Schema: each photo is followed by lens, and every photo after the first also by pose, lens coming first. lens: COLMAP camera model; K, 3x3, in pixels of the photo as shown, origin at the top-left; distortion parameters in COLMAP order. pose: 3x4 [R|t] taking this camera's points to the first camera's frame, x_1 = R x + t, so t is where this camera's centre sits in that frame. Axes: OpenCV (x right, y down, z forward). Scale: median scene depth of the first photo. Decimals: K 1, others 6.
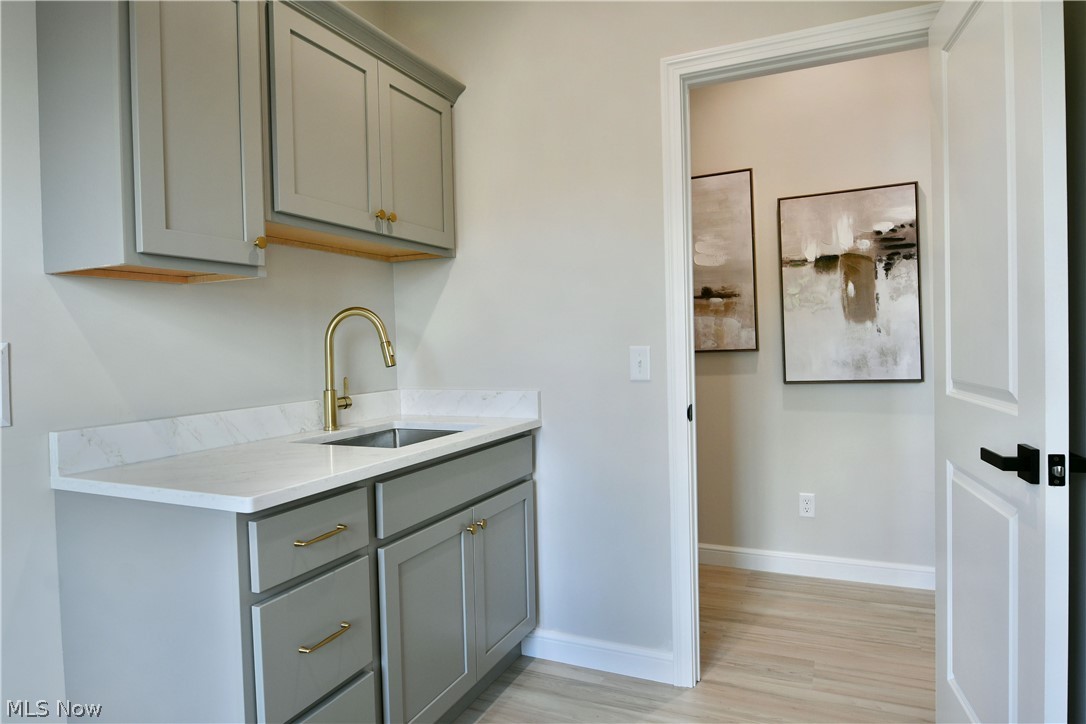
lens RADIAL K [[663.1, 0, 539.7], [0, 663.1, 354.5], [0, 0, 1]] dist [-0.013427, -0.005572]
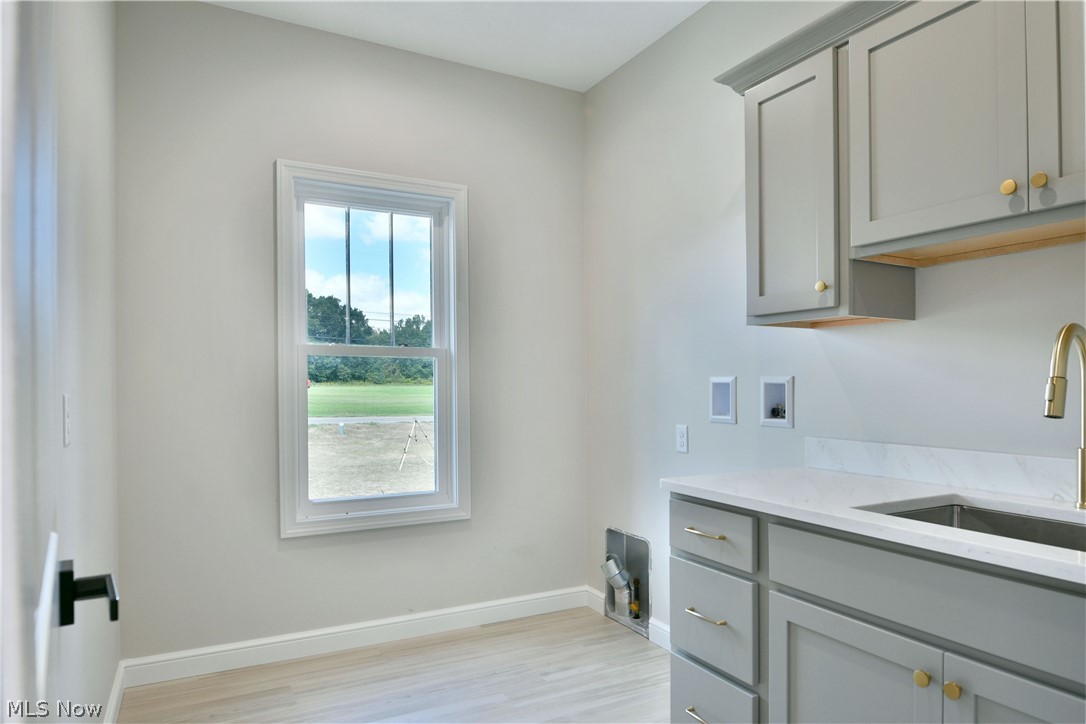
lens RADIAL K [[663.1, 0, 547.5], [0, 663.1, 384.9], [0, 0, 1]] dist [-0.013427, -0.005572]
pose [[-0.608977, 0.024169, -0.792820, 0.685868], [-0.002426, 0.999474, 0.032332, -0.038308], [0.793184, 0.021613, -0.608598, 1.241567]]
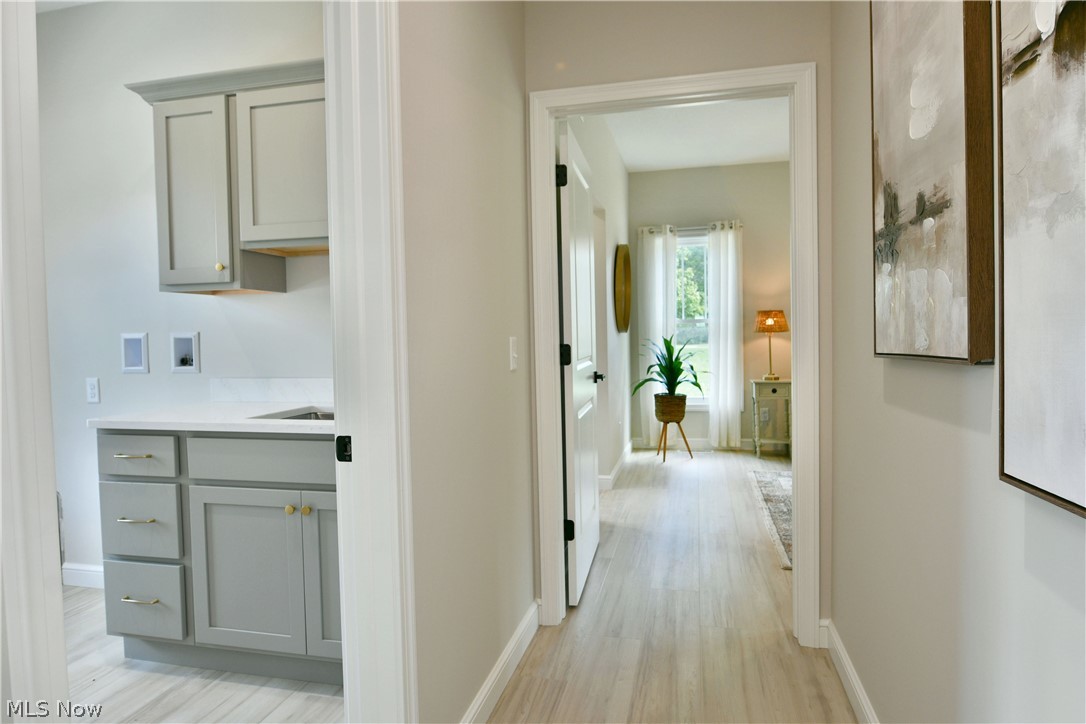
lens RADIAL K [[663.1, 0, 540.4], [0, 663.1, 353.5], [0, 0, 1]] dist [-0.013427, -0.005572]
pose [[0.189946, 0.047034, -0.980667, 1.144912], [-0.007977, 0.998893, 0.046363, -0.044515], [0.981762, -0.000984, 0.190111, 1.357265]]
